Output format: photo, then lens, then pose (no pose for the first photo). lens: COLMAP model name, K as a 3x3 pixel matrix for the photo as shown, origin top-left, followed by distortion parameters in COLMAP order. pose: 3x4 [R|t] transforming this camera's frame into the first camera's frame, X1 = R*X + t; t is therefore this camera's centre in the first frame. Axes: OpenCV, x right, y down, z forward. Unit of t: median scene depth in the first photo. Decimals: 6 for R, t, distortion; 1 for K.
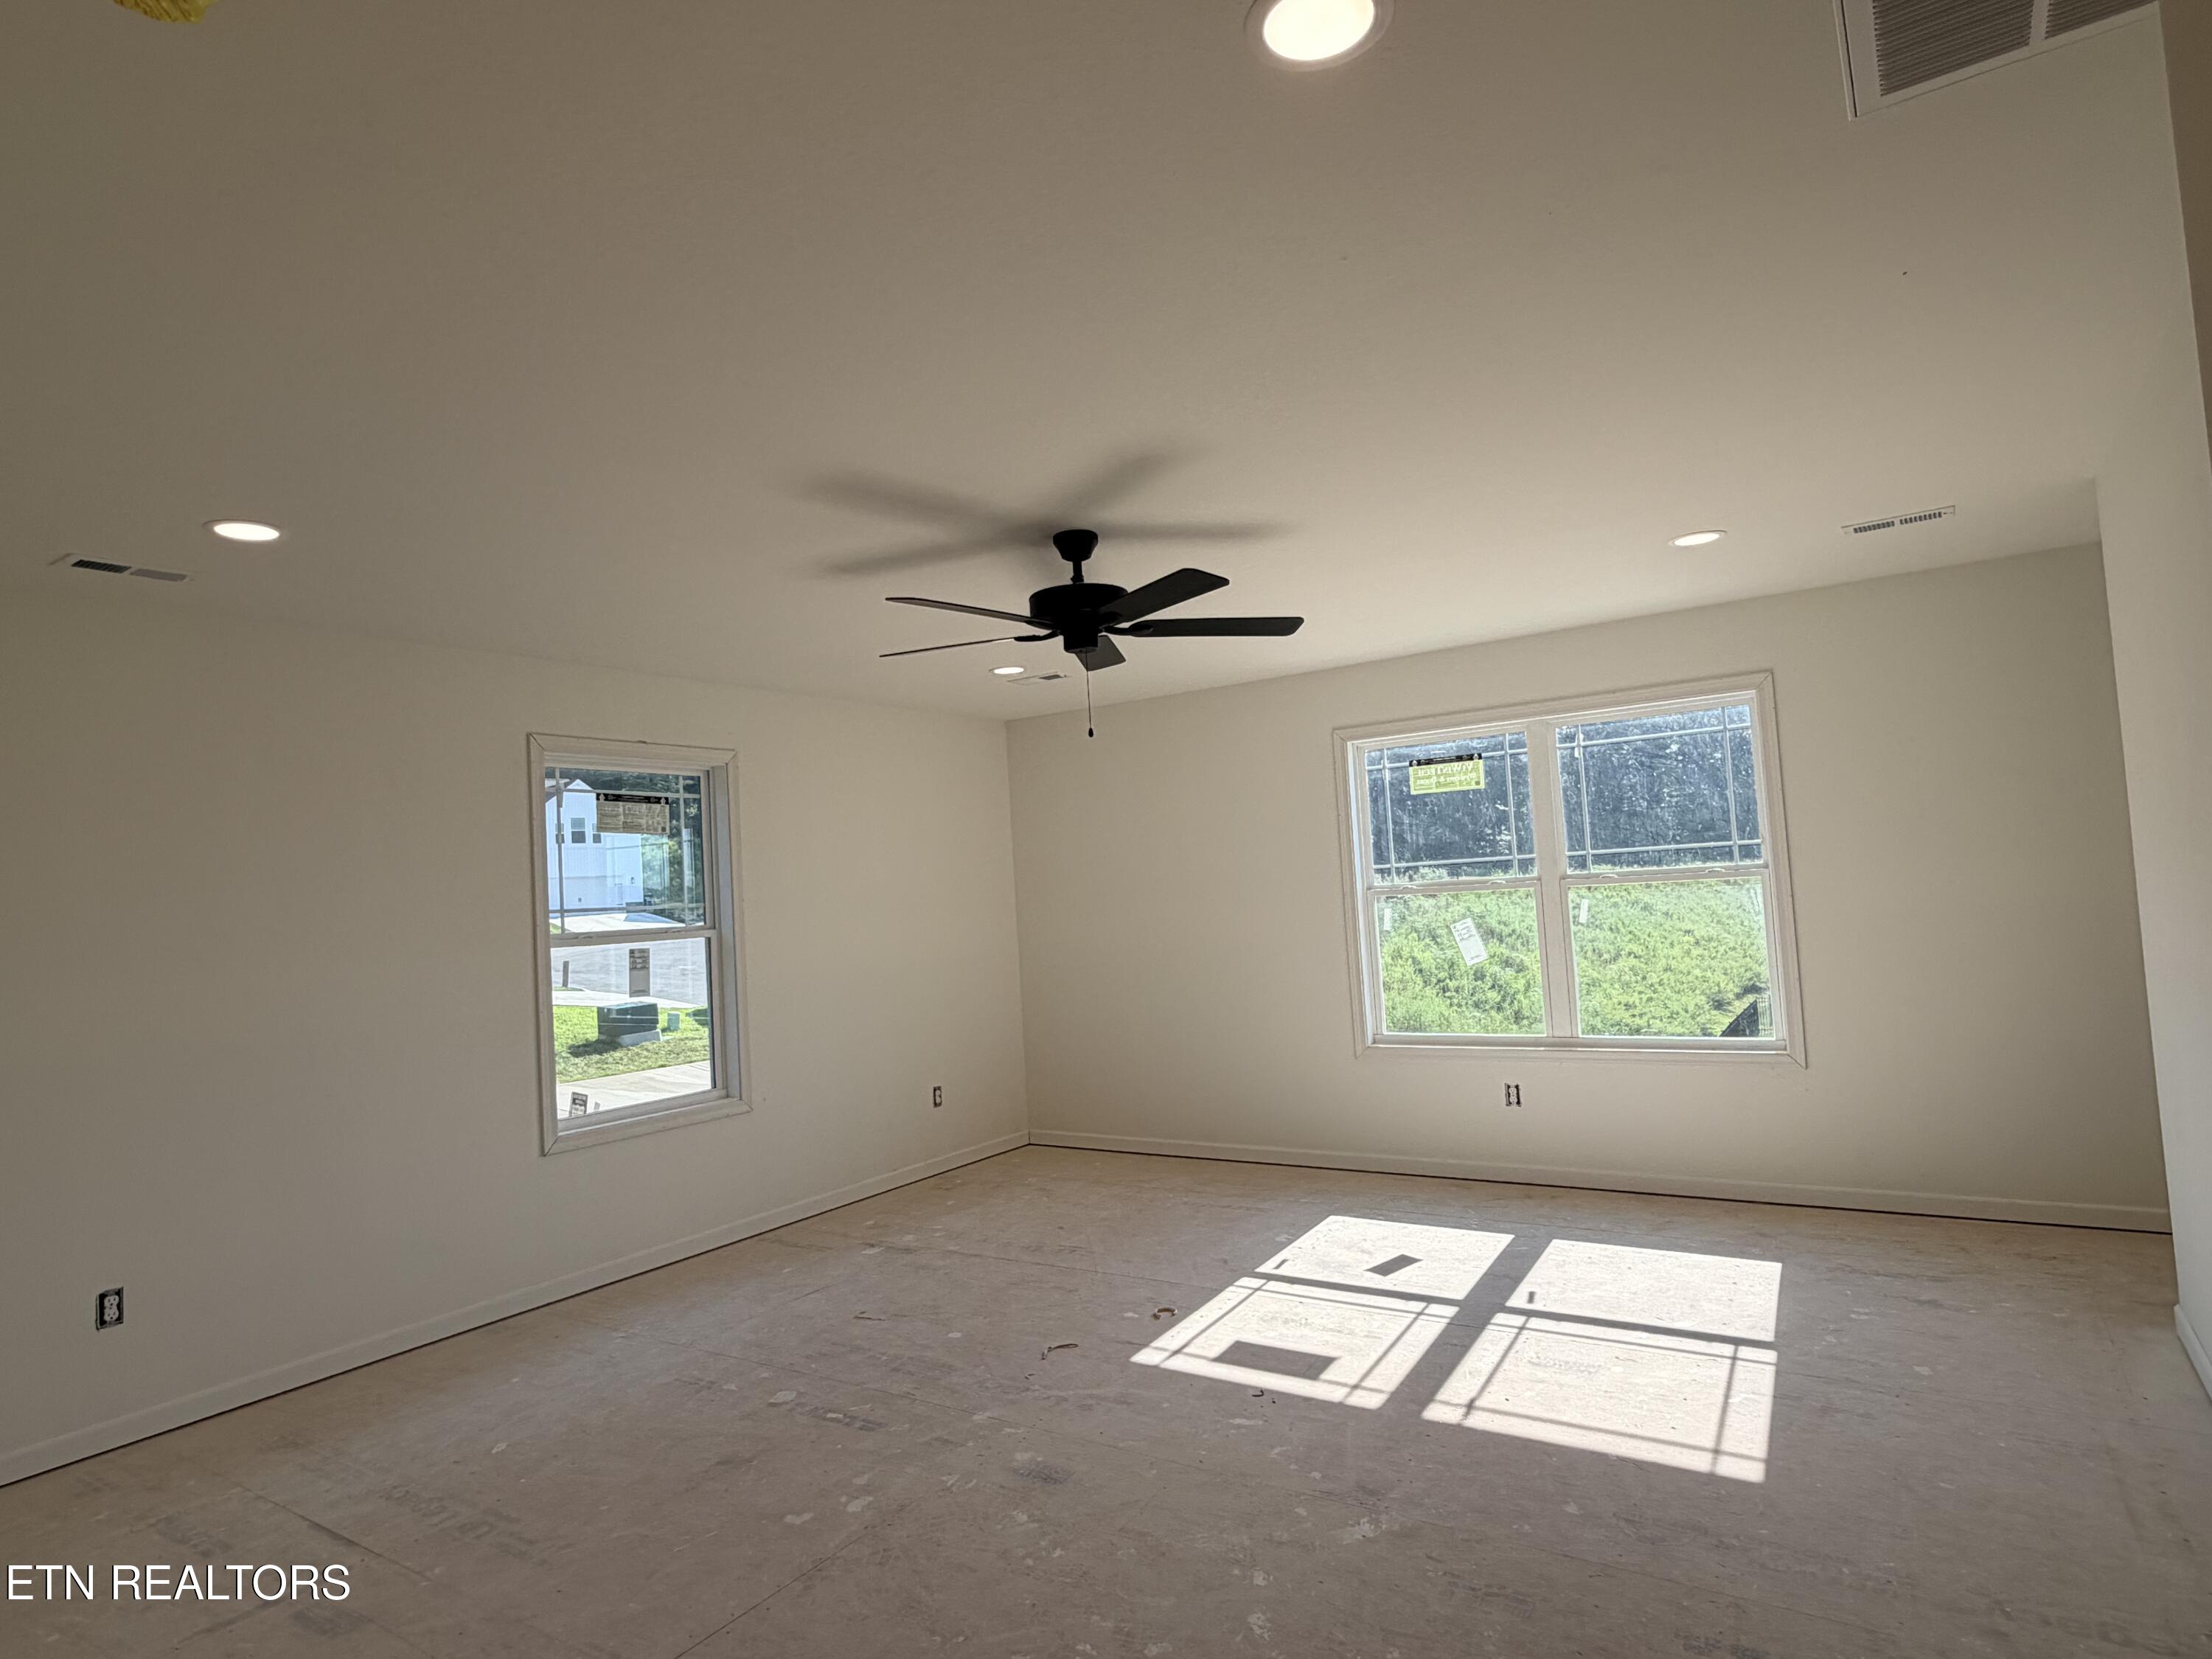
lens RADIAL K [[1249.8, 0, 1096.3], [0, 1249.8, 825.8], [0, 0, 1]] dist [0.005822, -0.001290]
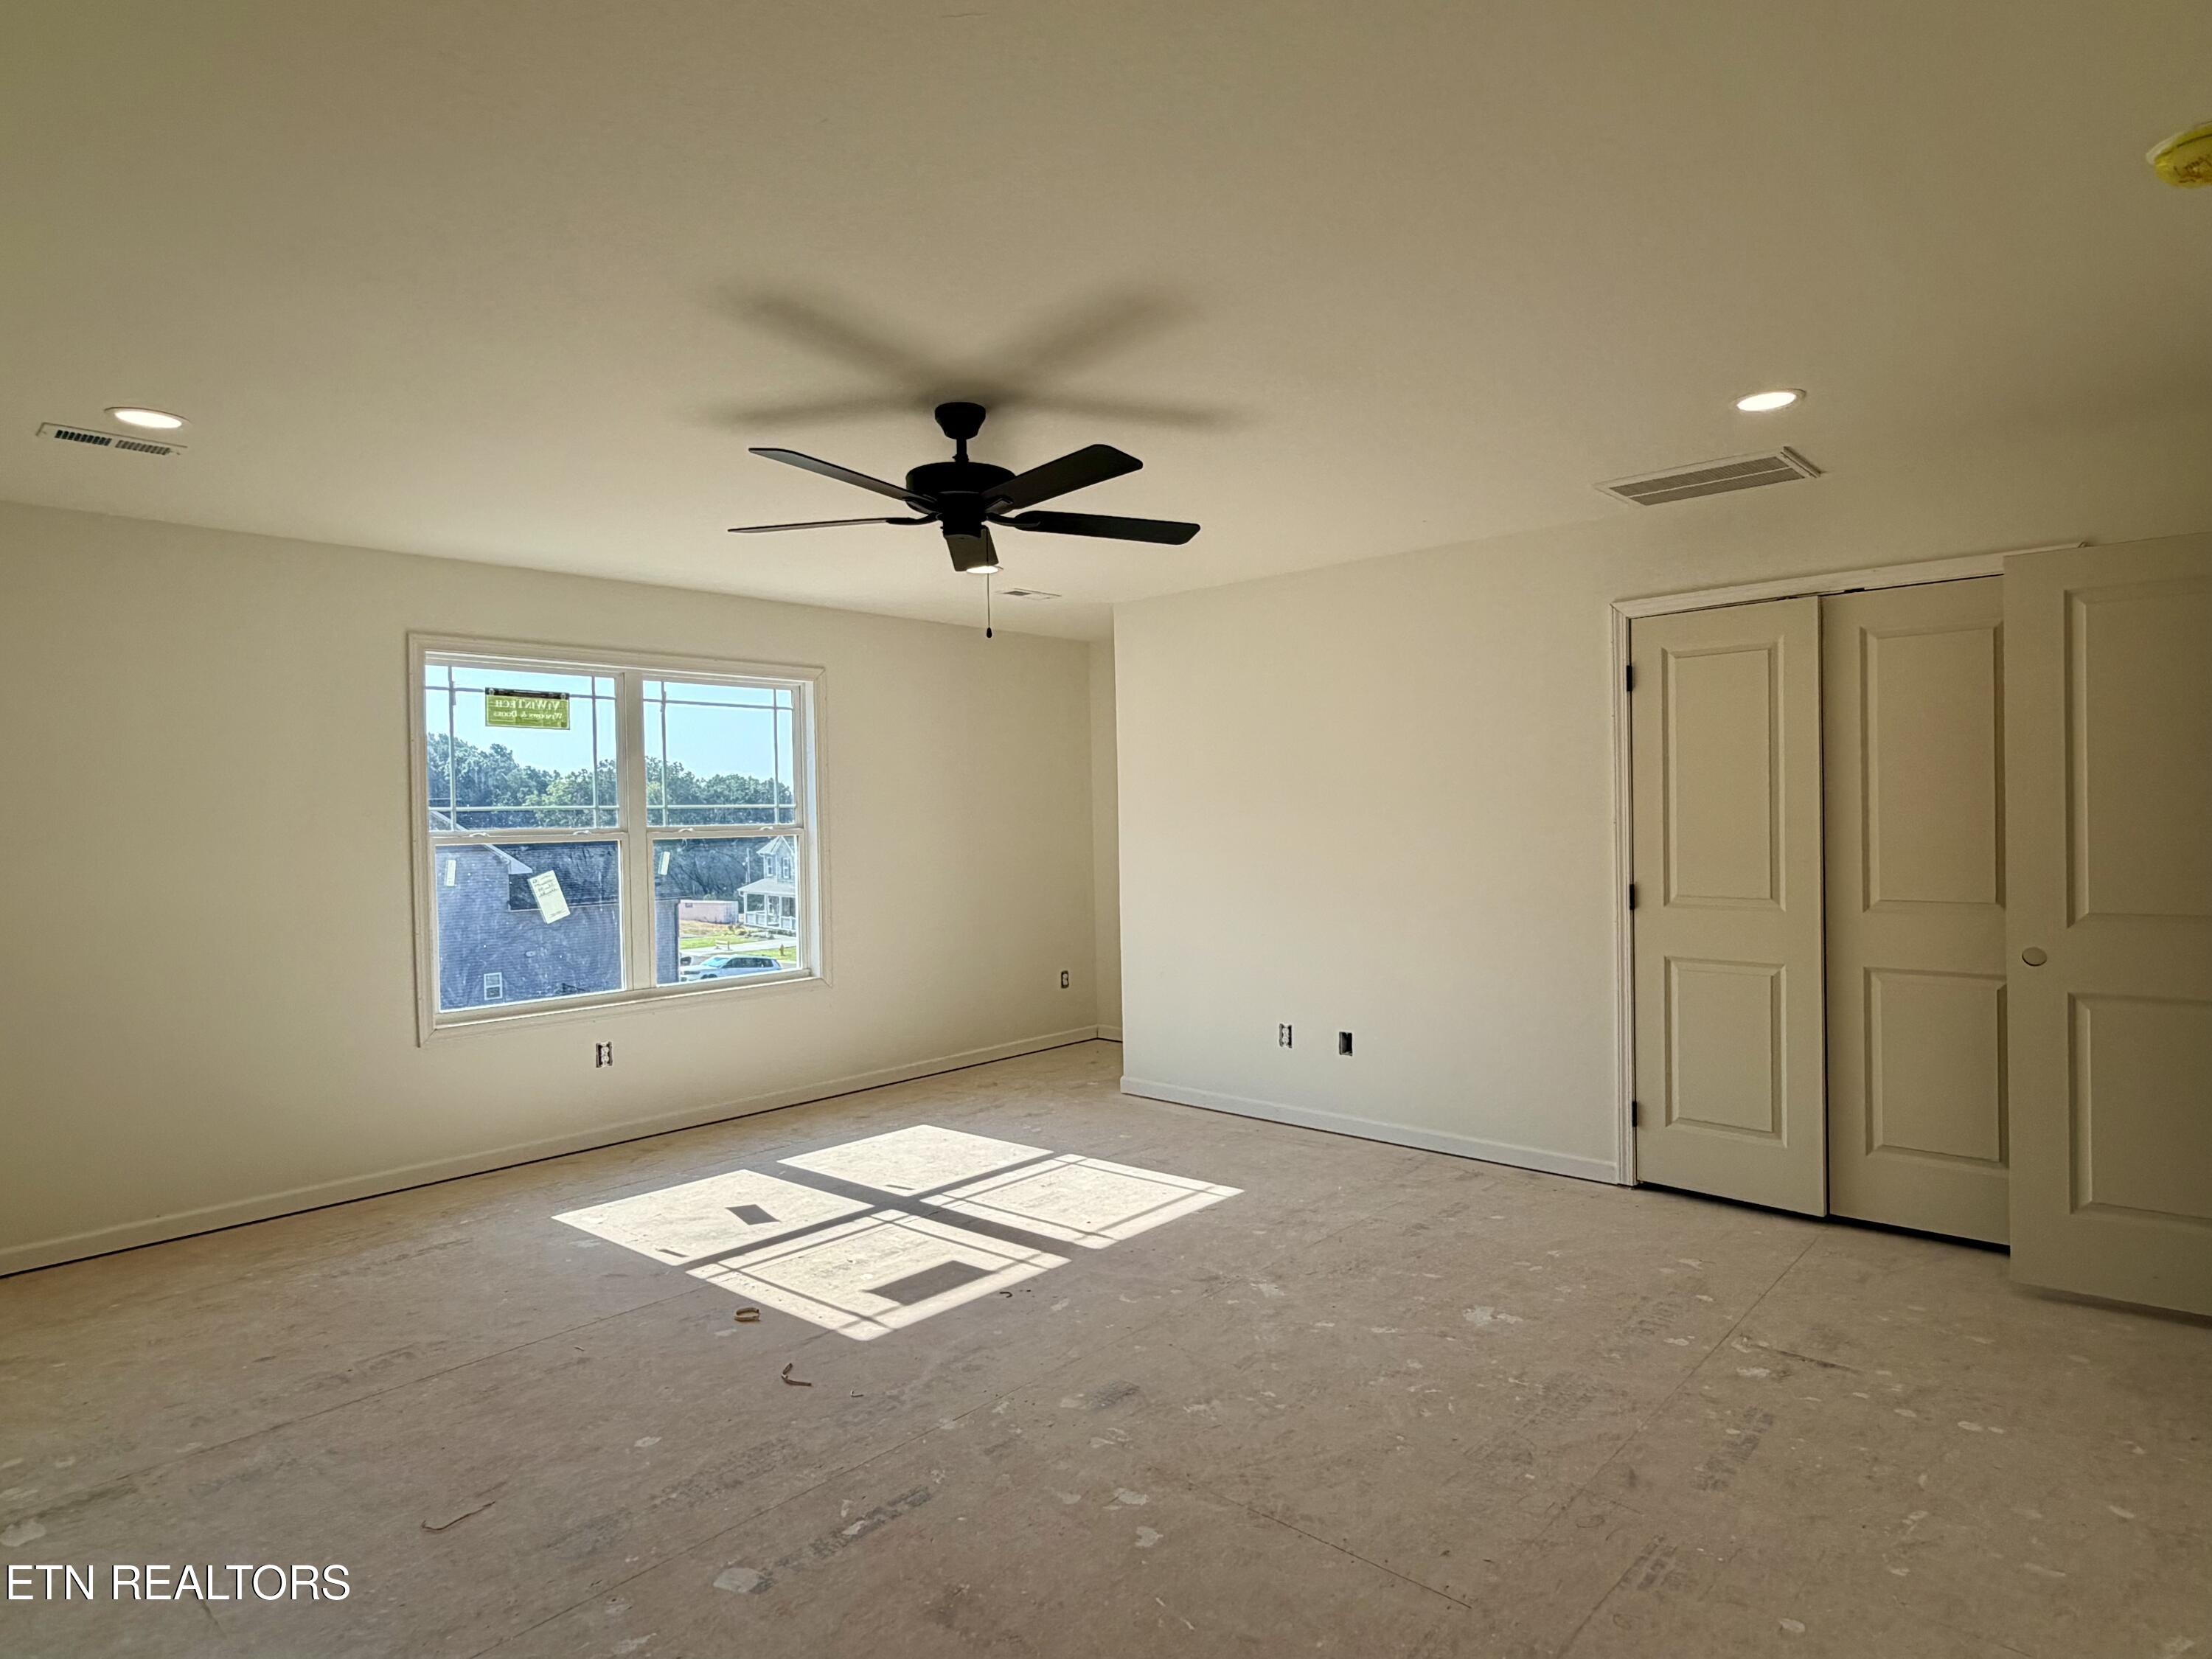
lens RADIAL K [[1249.8, 0, 1107.9], [0, 1249.8, 817.2], [0, 0, 1]] dist [0.005822, -0.001290]
pose [[0.129458, 0.058418, 0.989863, -0.790253], [-0.043912, 0.997621, -0.053133, 0.093221], [-0.990612, -0.036588, 0.131716, 0.683683]]
